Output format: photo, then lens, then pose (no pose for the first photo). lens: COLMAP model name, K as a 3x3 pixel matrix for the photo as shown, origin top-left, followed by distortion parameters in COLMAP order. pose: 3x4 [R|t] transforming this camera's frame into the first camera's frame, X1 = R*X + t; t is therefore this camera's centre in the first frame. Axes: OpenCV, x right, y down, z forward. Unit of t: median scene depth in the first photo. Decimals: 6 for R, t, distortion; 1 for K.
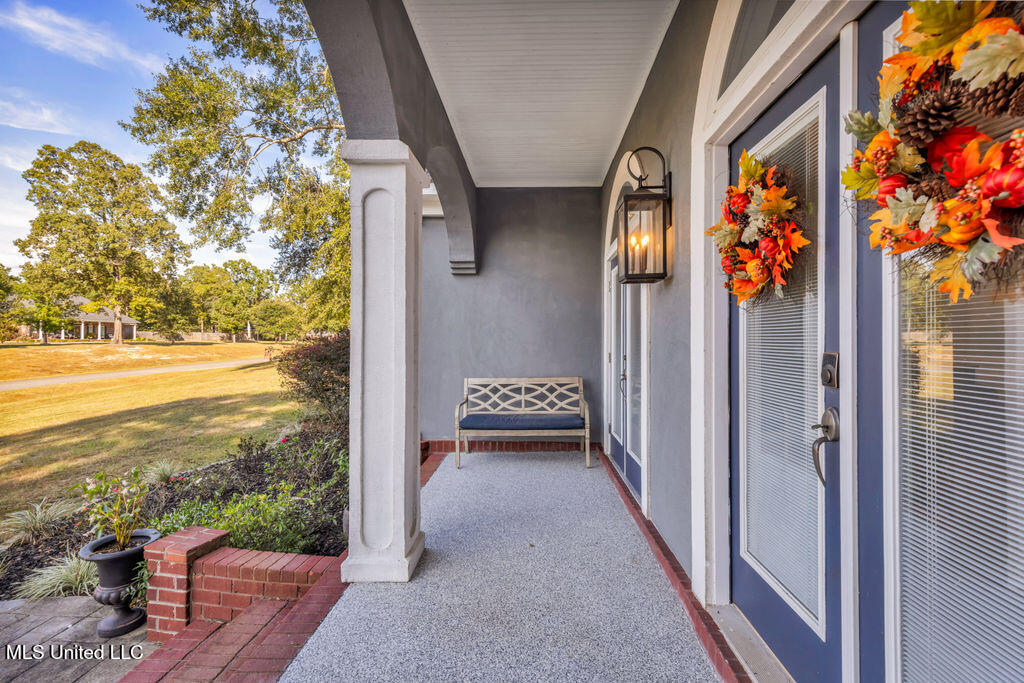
lens RADIAL K [[468.6, 0, 509.5], [0, 468.6, 342.6], [0, 0, 1]] dist [0.001349, -0.000930]
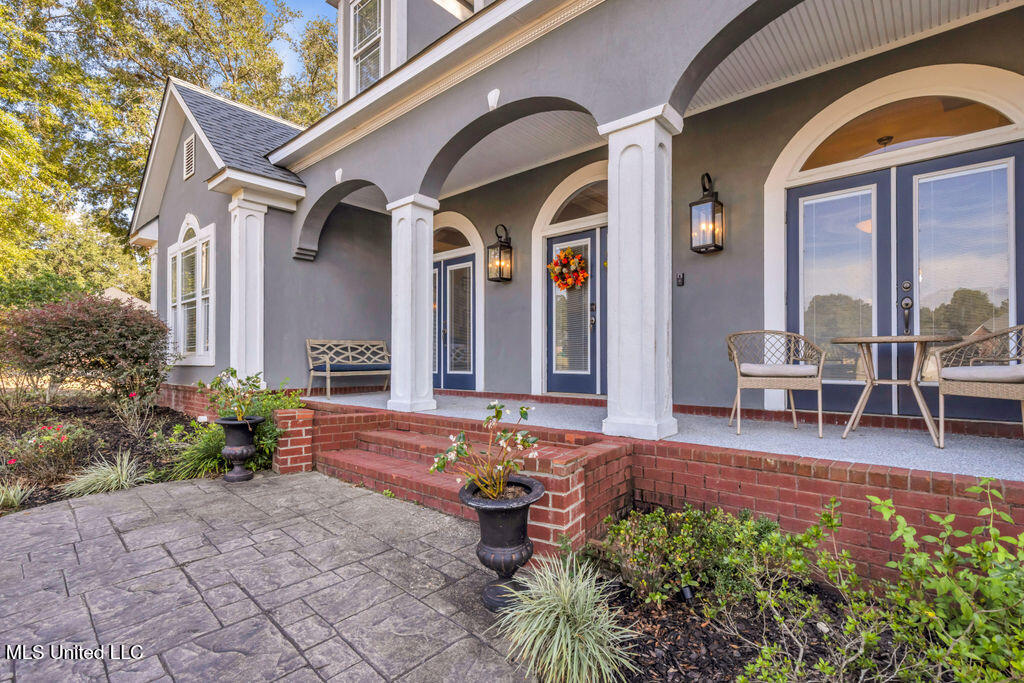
lens RADIAL K [[468.6, 0, 510.9], [0, 468.6, 350.0], [0, 0, 1]] dist [0.001349, -0.000930]
pose [[0.653905, 0.013676, 0.756453, -0.718828], [-0.003928, 0.999885, -0.014681, 0.123983], [-0.756566, 0.006628, 0.653883, -0.285218]]
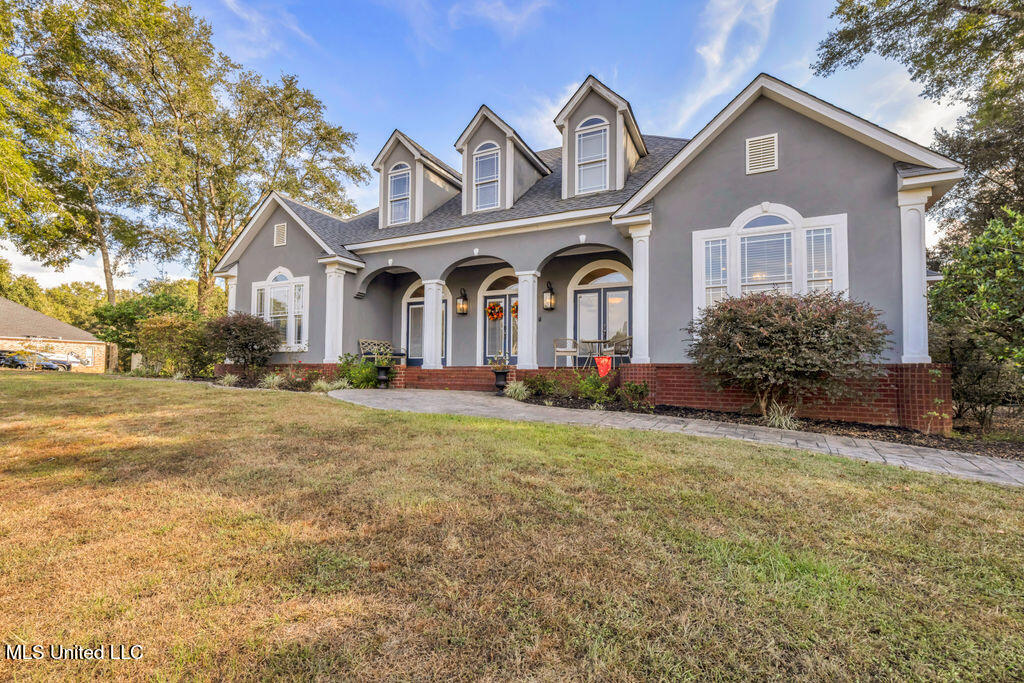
lens RADIAL K [[468.6, 0, 514.1], [0, 468.6, 352.9], [0, 0, 1]] dist [0.001349, -0.000930]
pose [[0.411210, 0.042568, 0.910546, -2.099606], [-0.012833, 0.999080, -0.040911, 0.250559], [-0.911450, 0.005138, 0.411378, -0.828010]]
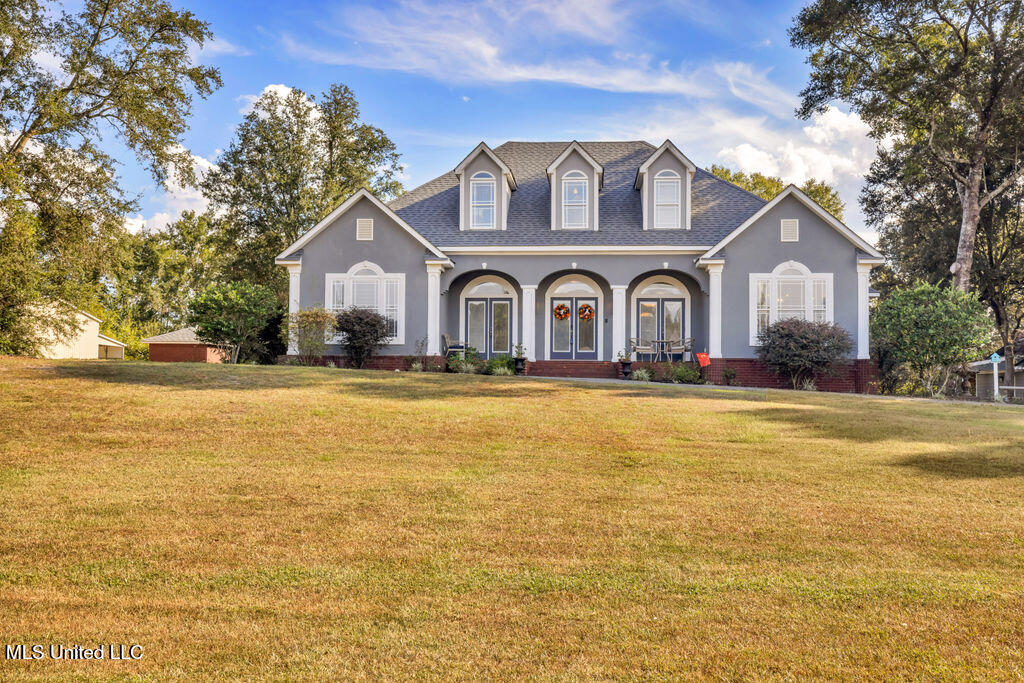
lens RADIAL K [[999.5, 0, 504.5], [0, 999.5, 343.3], [0, 0, 1]] dist [-0.004083, 0.000000]
pose [[0.050443, 0.055075, 0.997207, -6.003728], [-0.016029, 0.998394, -0.054329, 0.455770], [-0.998598, -0.013244, 0.051245, 0.374443]]
